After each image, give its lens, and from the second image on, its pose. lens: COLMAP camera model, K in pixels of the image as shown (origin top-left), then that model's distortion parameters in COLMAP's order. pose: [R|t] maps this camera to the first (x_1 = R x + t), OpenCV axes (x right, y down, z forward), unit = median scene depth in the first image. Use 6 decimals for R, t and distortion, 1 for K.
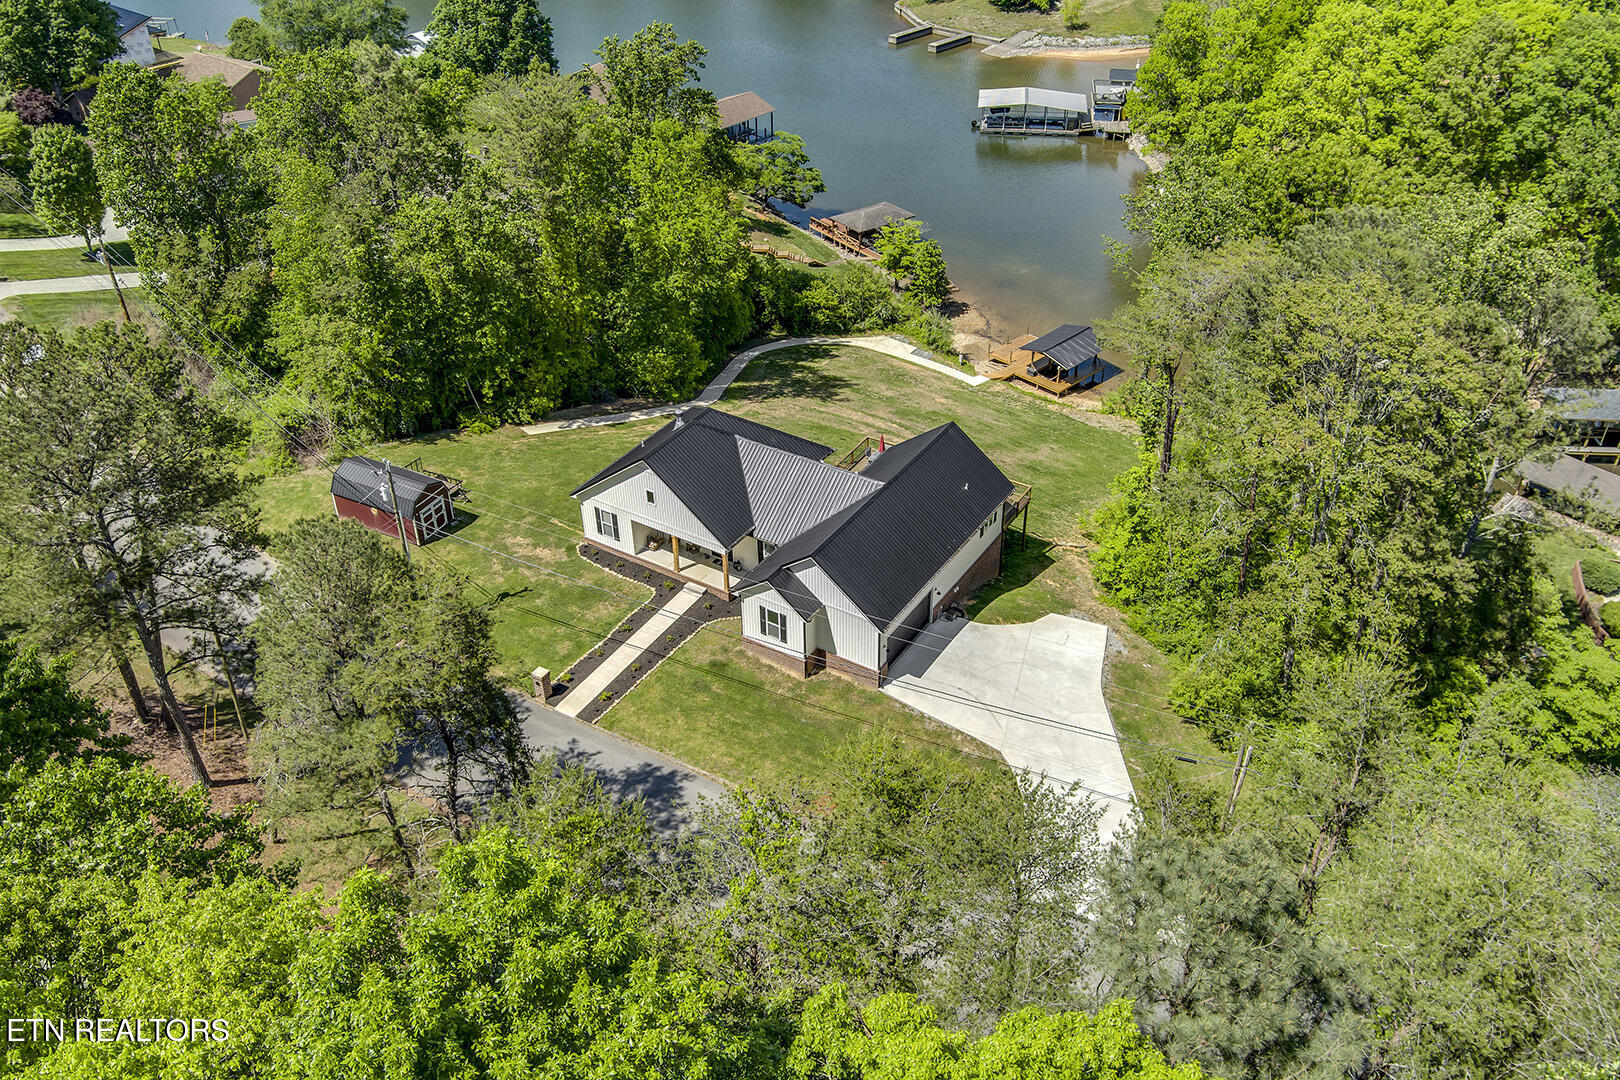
lens RADIAL K [[1358.2, 0, 810.0], [0, 1358.2, 540.0], [0, 0, 1]] dist [-0.063966, 0.001053]
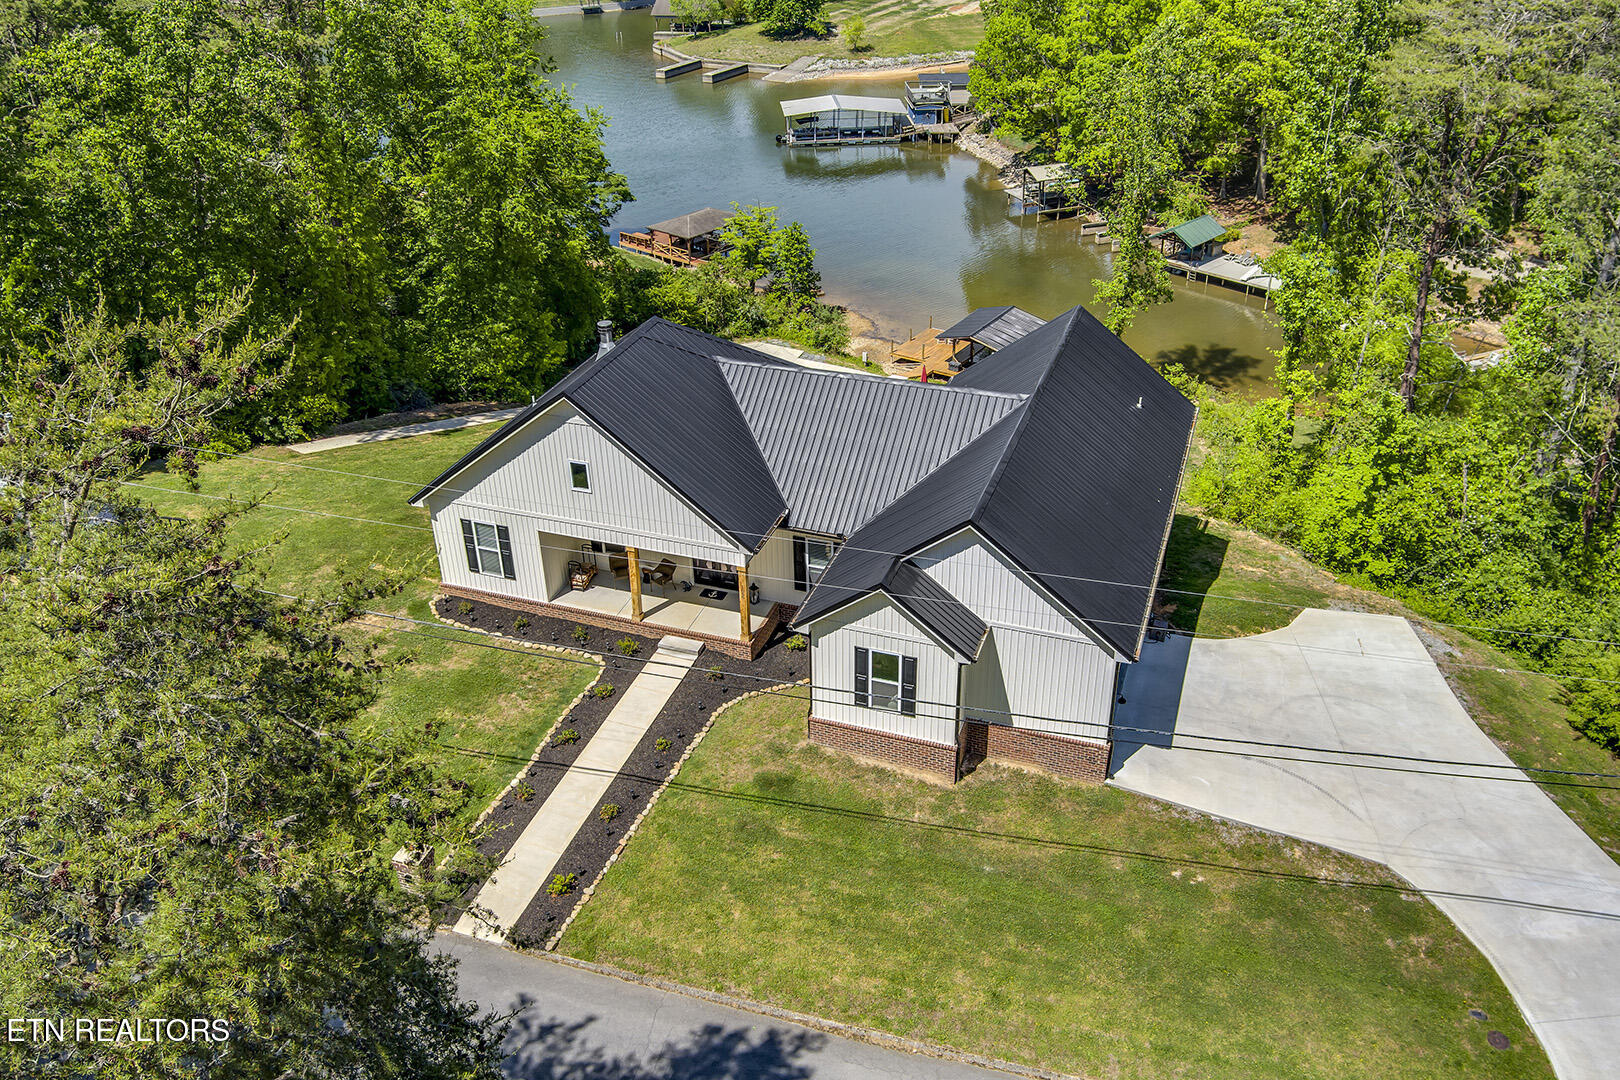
lens RADIAL K [[1358.2, 0, 810.0], [0, 1358.2, 540.0], [0, 0, 1]] dist [-0.063966, 0.001053]
pose [[0.976737, -0.113632, 0.181860, -0.125519], [0.129489, 0.988524, -0.077803, 0.042280], [-0.170932, 0.099542, 0.980242, 0.476093]]
